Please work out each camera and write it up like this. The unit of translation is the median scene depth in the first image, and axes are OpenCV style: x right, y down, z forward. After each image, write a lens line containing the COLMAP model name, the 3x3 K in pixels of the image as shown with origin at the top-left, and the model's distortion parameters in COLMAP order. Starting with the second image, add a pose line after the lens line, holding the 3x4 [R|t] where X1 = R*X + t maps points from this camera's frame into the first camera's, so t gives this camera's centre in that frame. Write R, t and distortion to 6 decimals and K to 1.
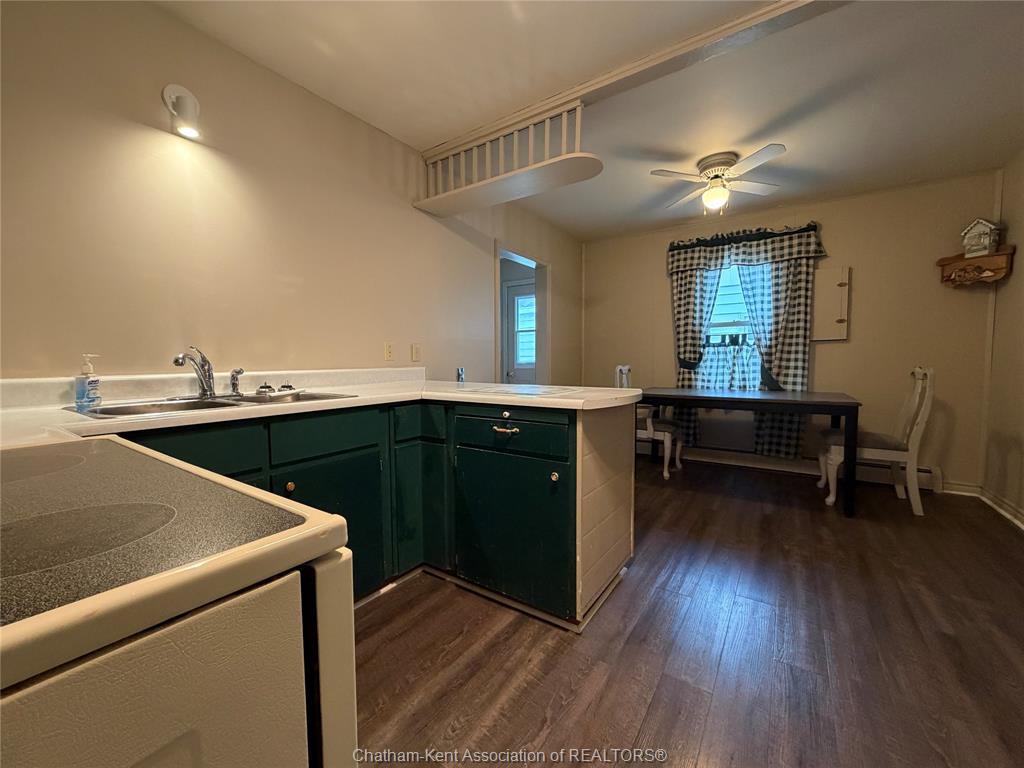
lens RADIAL K [[403.4, 0, 512.0], [0, 403.4, 384.0], [0, 0, 1]] dist [-0.001796, -0.000208]
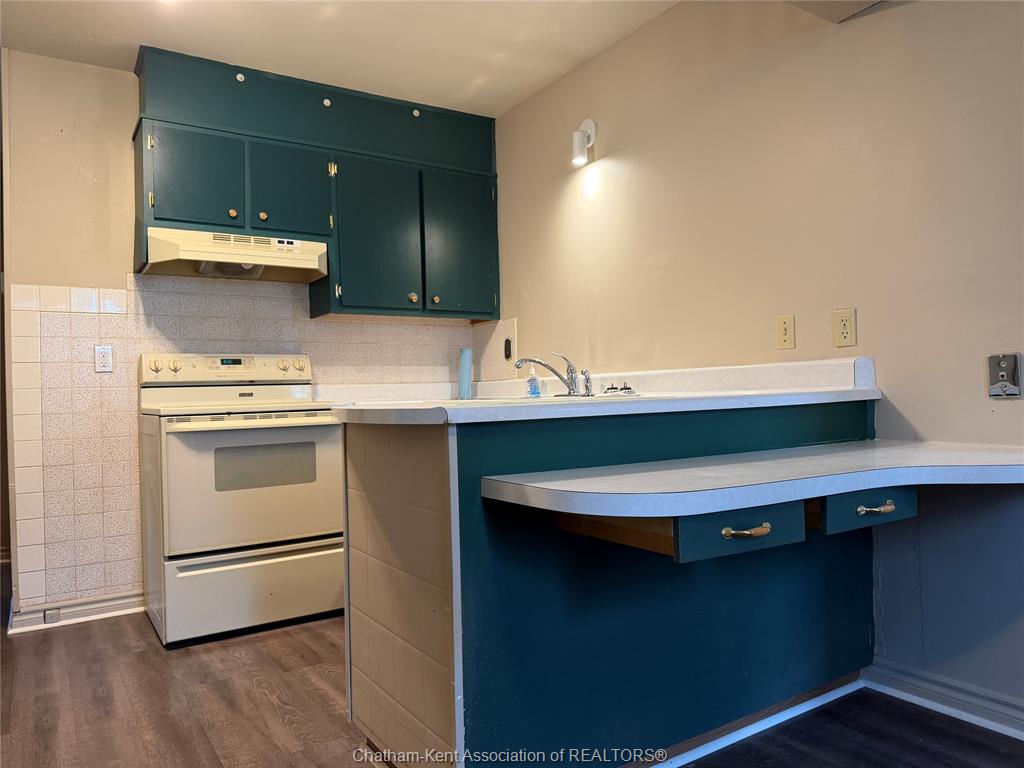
lens RADIAL K [[716.0, 0, 512.0], [0, 716.0, 384.0], [0, 0, 1]] dist [0.052163, -0.061285]
pose [[-0.376232, 0.005443, -0.926509, 1.417295], [-0.022737, 0.999627, 0.015105, -0.035616], [0.926246, 0.026749, -0.375968, 1.977414]]
